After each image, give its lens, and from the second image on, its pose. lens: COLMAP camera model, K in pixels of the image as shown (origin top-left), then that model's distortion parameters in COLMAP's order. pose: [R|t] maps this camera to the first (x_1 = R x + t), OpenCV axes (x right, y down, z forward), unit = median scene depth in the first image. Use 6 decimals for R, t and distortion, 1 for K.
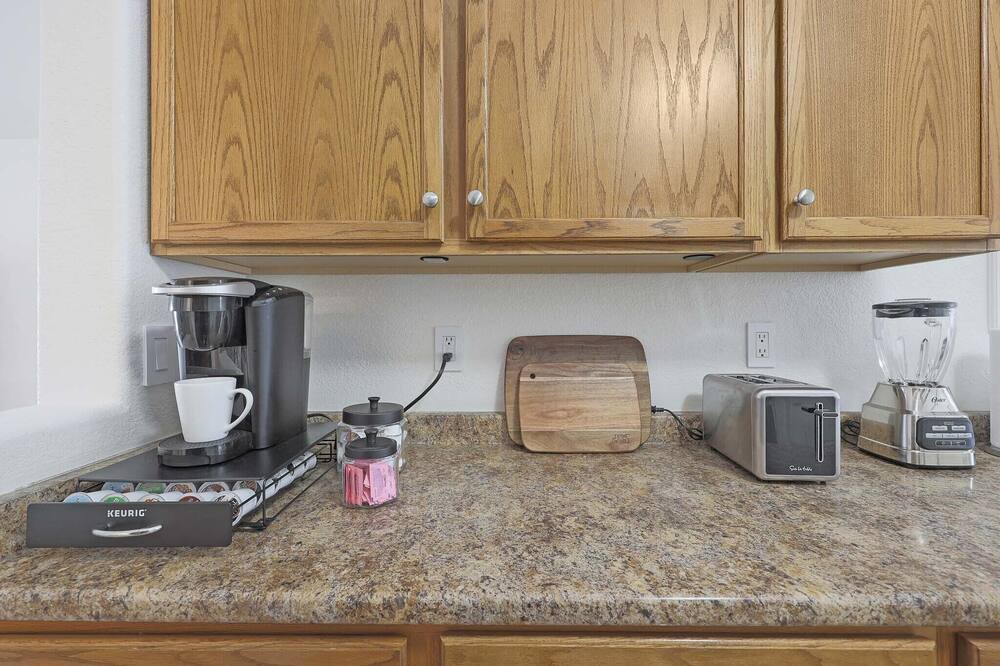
lens RADIAL K [[405.3, 0, 497.9], [0, 405.3, 327.2], [0, 0, 1]] dist [-0.000547, -0.000046]
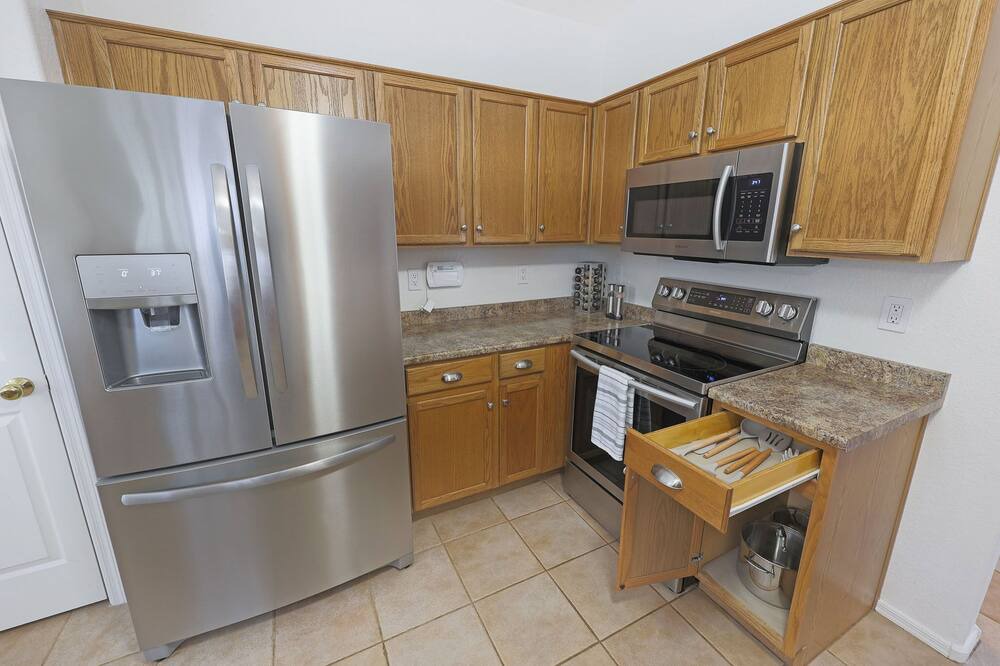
lens RADIAL K [[405.3, 0, 500.5], [0, 405.3, 328.9], [0, 0, 1]] dist [-0.000547, -0.000046]
pose [[-0.466908, -0.207468, 0.859624, -0.517596], [0.004047, 0.971578, 0.236686, -0.306714], [-0.884297, 0.113989, -0.452798, 3.072763]]
